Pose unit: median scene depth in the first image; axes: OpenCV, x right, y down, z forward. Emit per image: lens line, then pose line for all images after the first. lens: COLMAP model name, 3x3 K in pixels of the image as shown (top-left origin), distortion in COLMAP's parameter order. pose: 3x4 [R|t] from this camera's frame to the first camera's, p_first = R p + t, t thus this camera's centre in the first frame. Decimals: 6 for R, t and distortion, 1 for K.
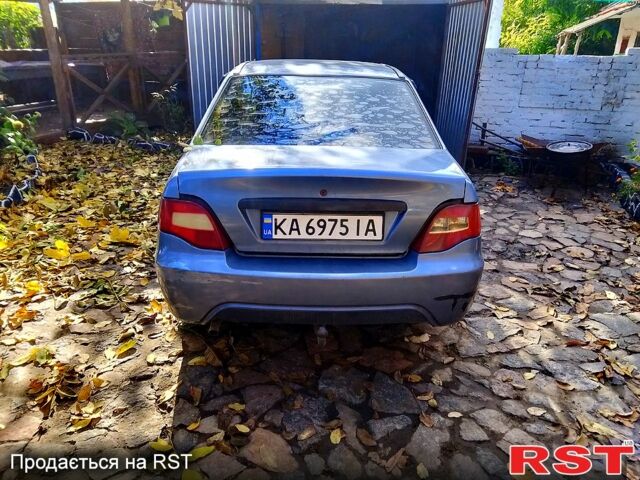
lens RADIAL K [[490.7, 0, 320.0], [0, 490.7, 240.0], [0, 0, 1]] dist [0.054169, -0.080729]
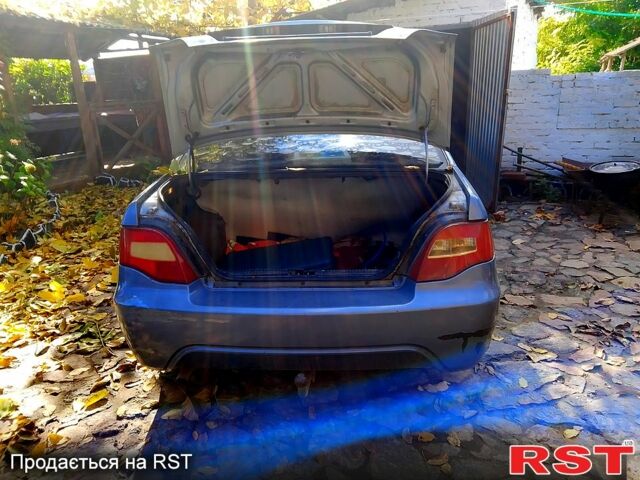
lens RADIAL K [[490.7, 0, 320.0], [0, 490.7, 240.0], [0, 0, 1]] dist [0.054169, -0.080729]
pose [[0.994752, -0.030955, -0.097524, 0.082504], [0.022270, 0.995789, -0.088923, 0.017457], [0.099866, 0.086285, 0.991253, 0.104393]]
